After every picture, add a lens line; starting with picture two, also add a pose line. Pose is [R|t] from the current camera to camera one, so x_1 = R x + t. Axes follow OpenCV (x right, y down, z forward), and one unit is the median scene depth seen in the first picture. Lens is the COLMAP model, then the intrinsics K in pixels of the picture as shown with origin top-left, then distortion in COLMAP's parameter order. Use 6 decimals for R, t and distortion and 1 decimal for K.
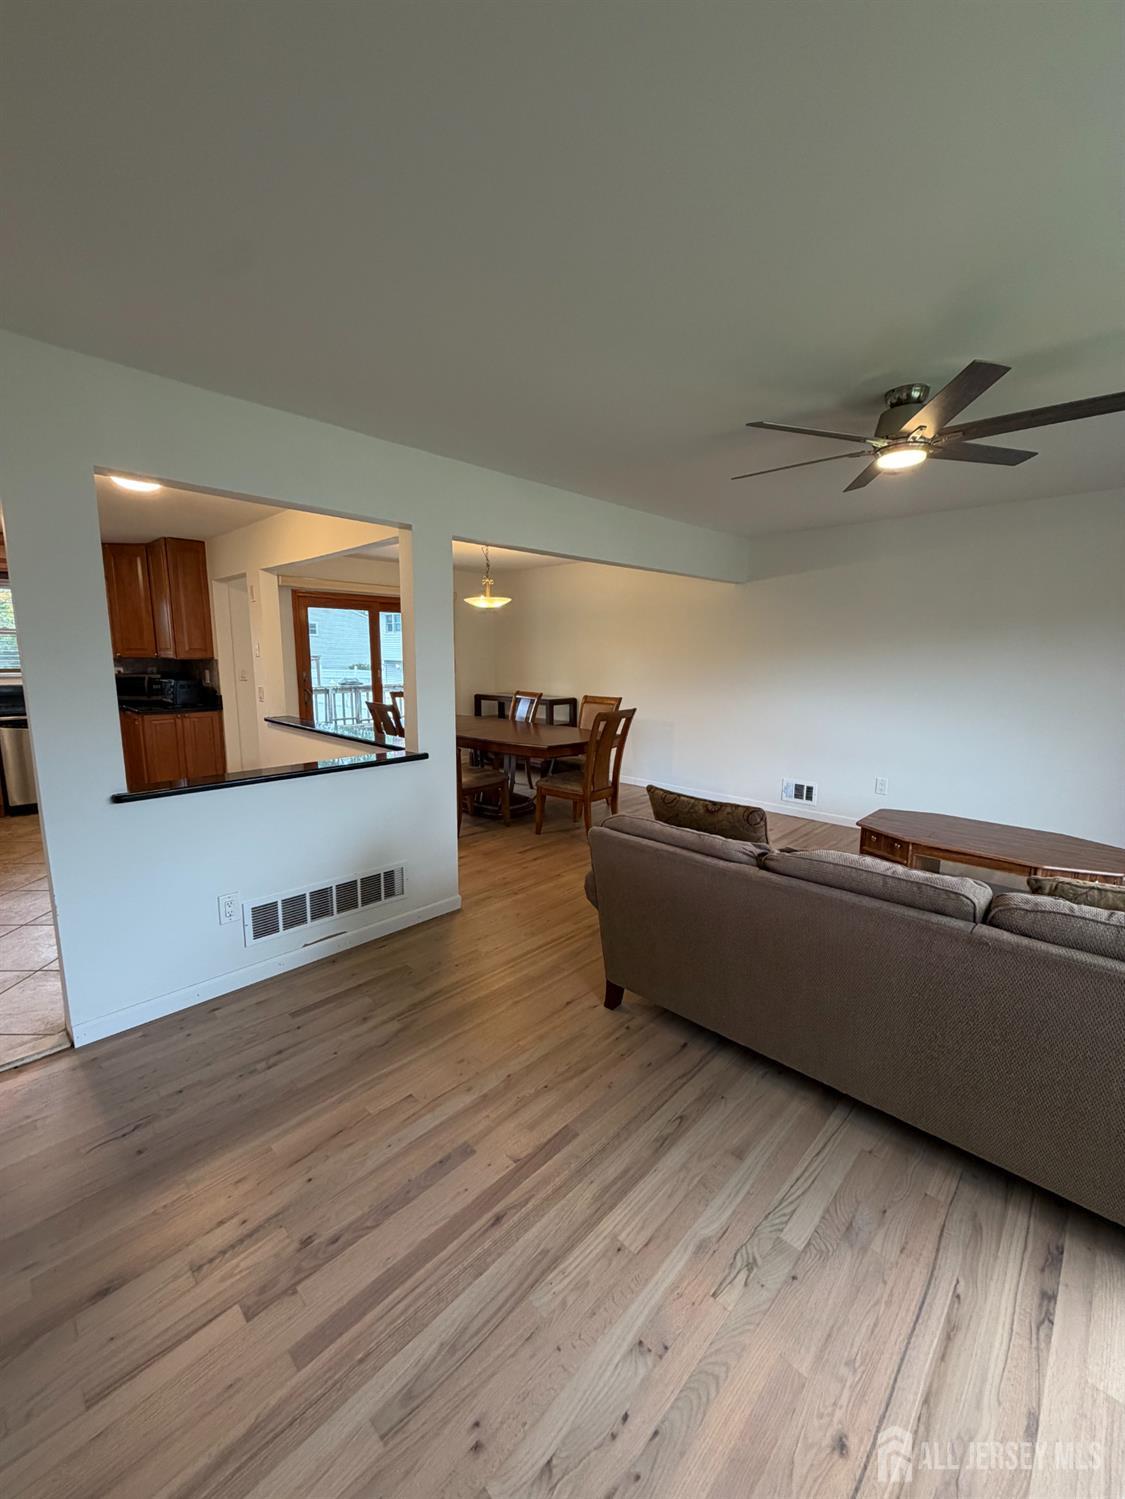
lens RADIAL K [[597.9, 0, 565.3], [0, 597.9, 748.1], [0, 0, 1]] dist [0.000725, -0.000083]
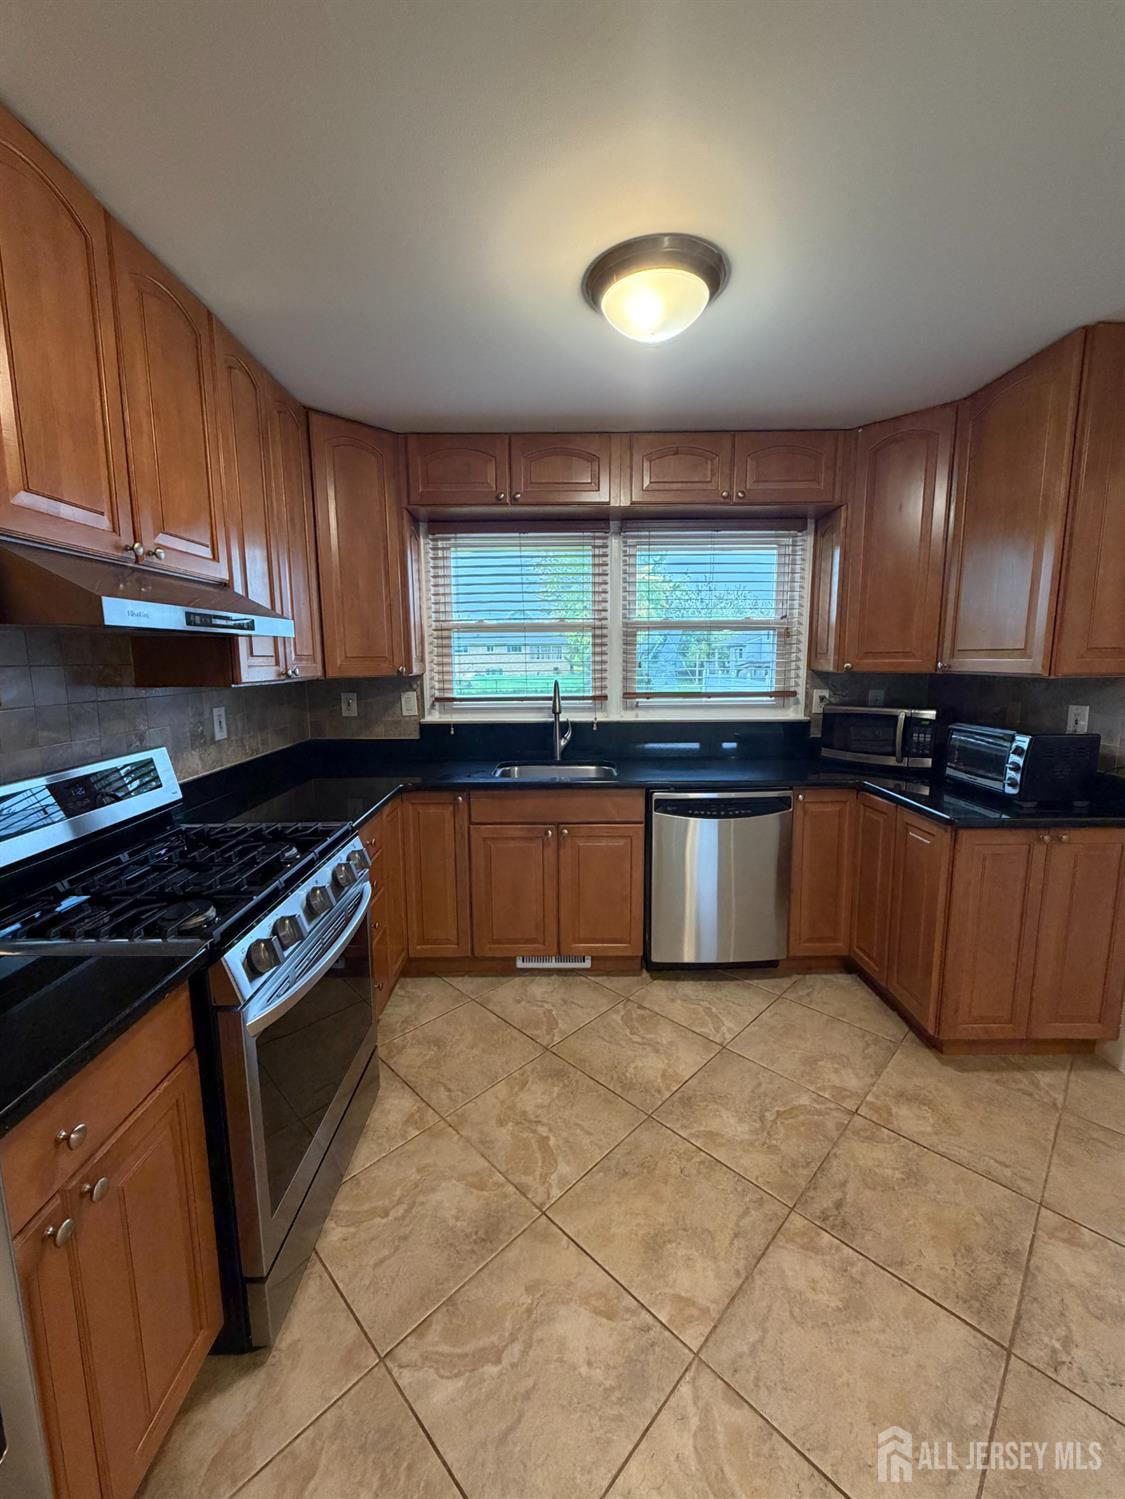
lens RADIAL K [[597.9, 0, 561.1], [0, 597.9, 744.3], [0, 0, 1]] dist [0.000725, -0.000083]
pose [[0.699265, 0.088745, -0.709332, -0.565301], [-0.100070, 0.994646, 0.025792, -0.084275], [0.707823, 0.052947, 0.704402, 0.510697]]
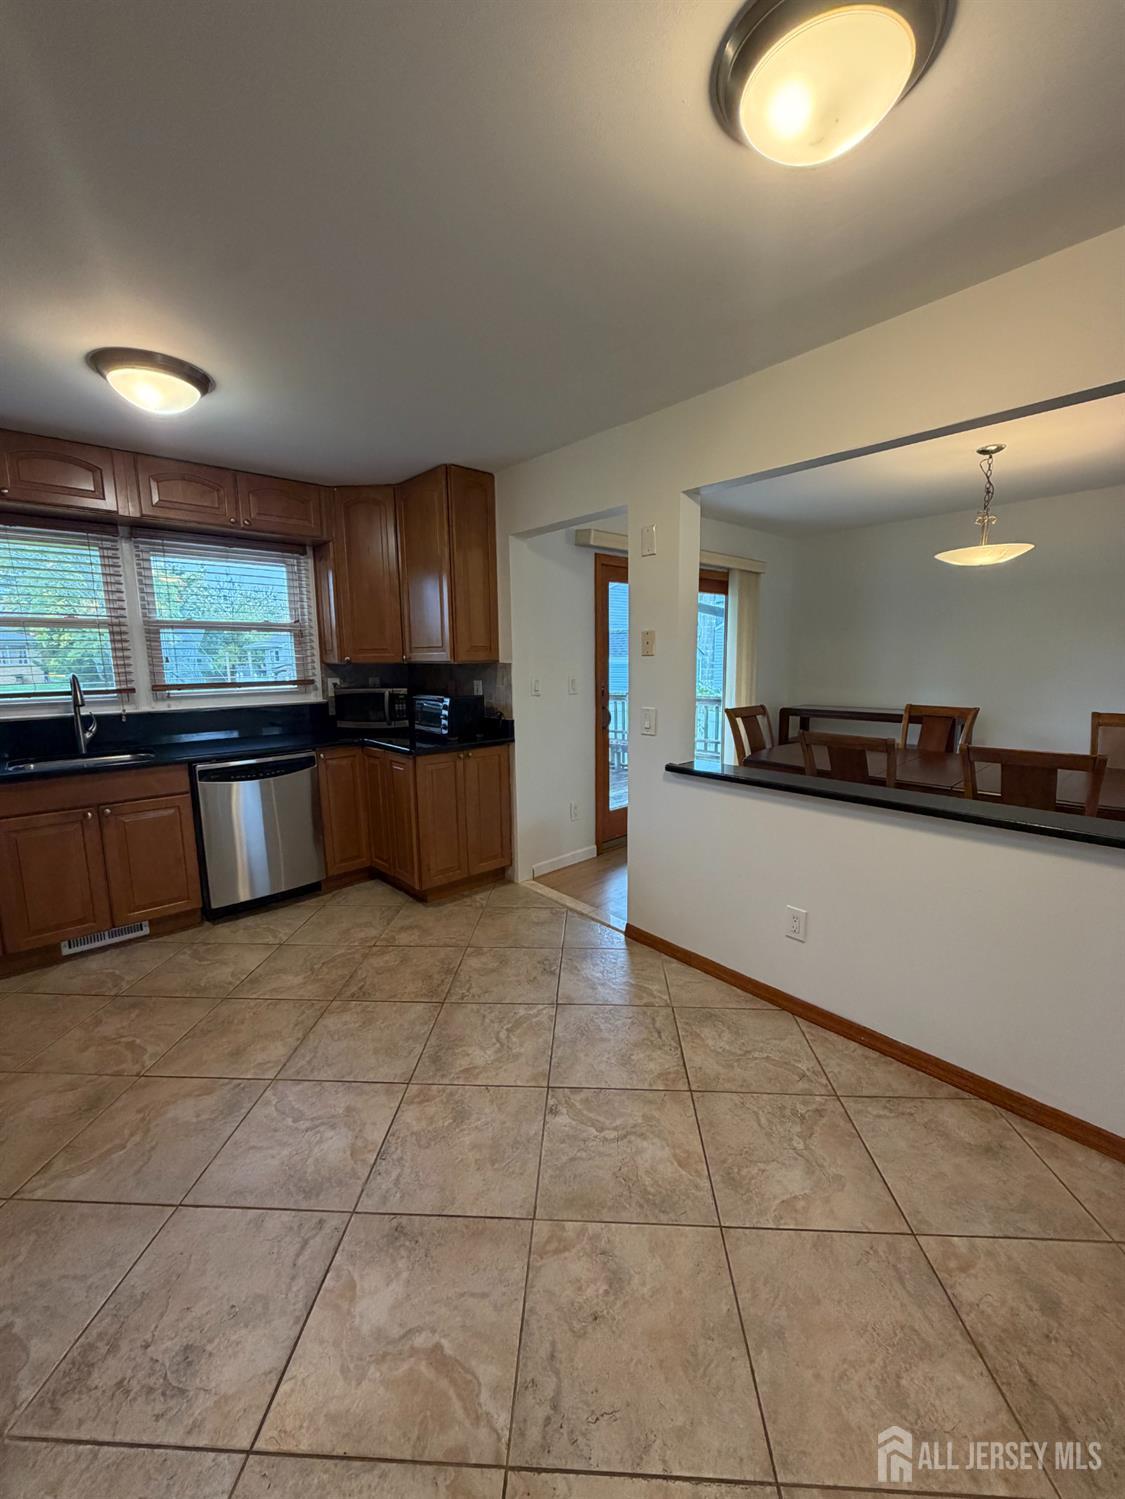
lens RADIAL K [[597.9, 0, 561.7], [0, 597.9, 745.9], [0, 0, 1]] dist [0.000725, -0.000083]
pose [[0.997403, -0.009949, -0.071327, -0.470310], [0.009186, 0.999897, -0.011006, -0.052812], [0.071429, 0.010323, 0.997392, 0.371457]]
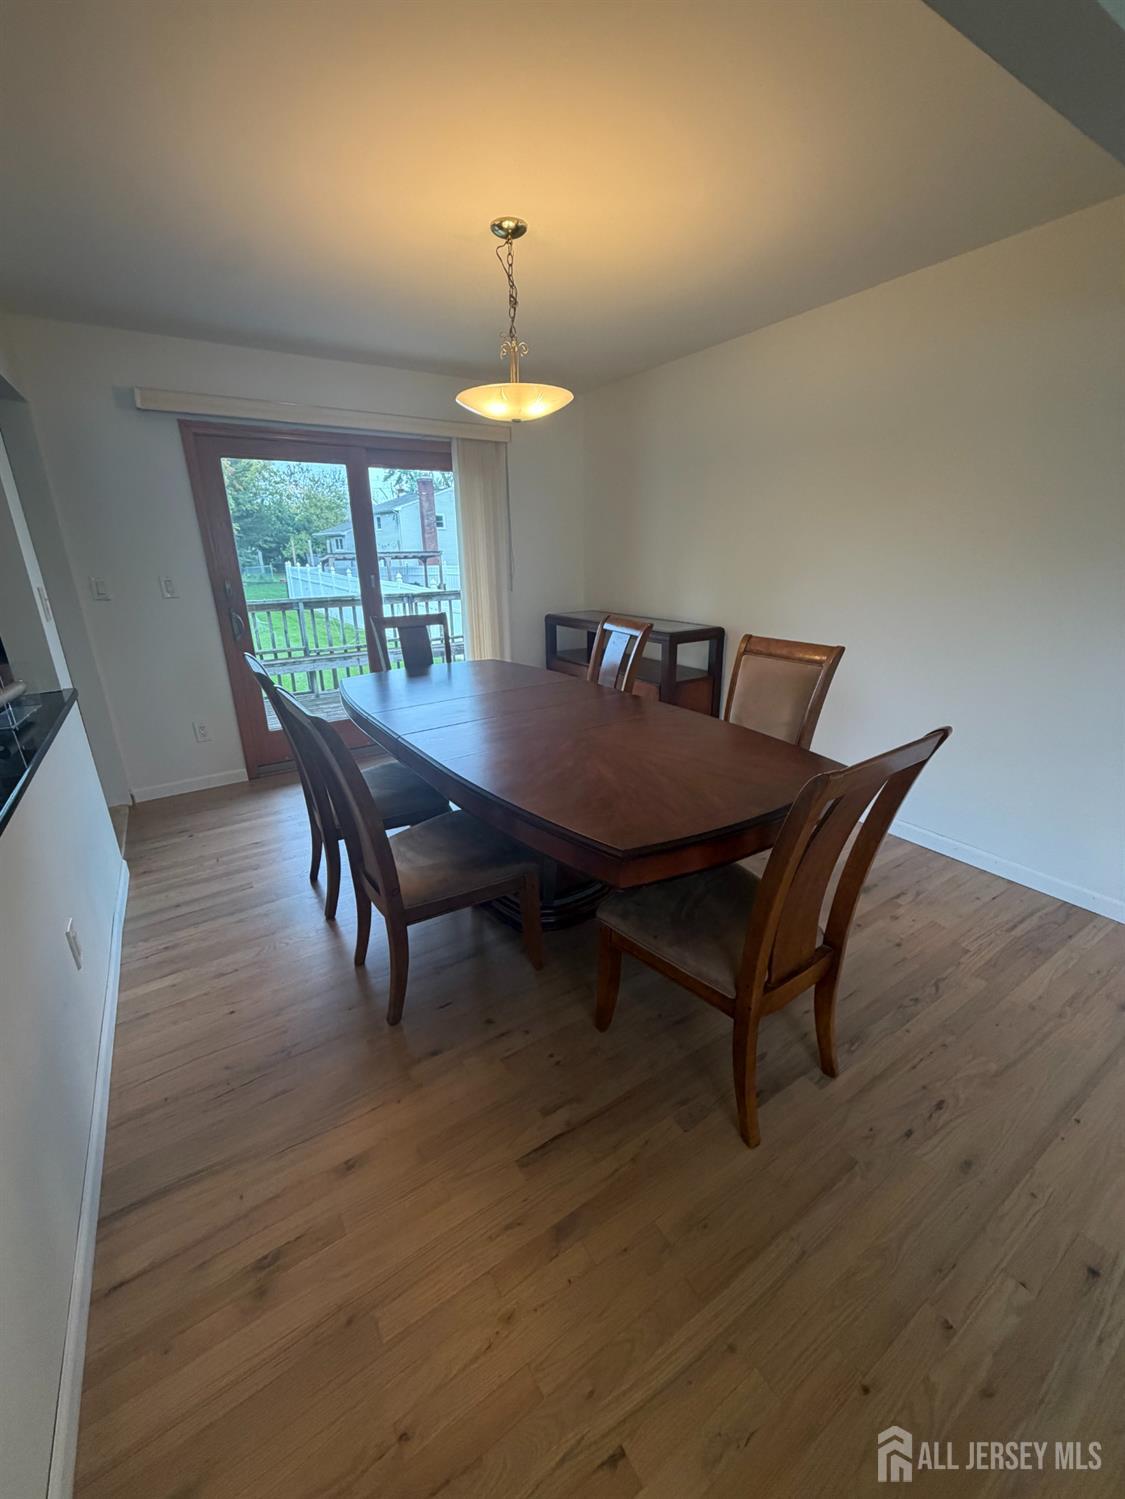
lens RADIAL K [[597.9, 0, 562.7], [0, 597.9, 752.2], [0, 0, 1]] dist [0.000725, -0.000083]
pose [[0.973206, 0.054596, -0.223360, 0.004737], [-0.015819, 0.984999, 0.171835, -0.077101], [0.229391, -0.163697, 0.959470, 0.549582]]
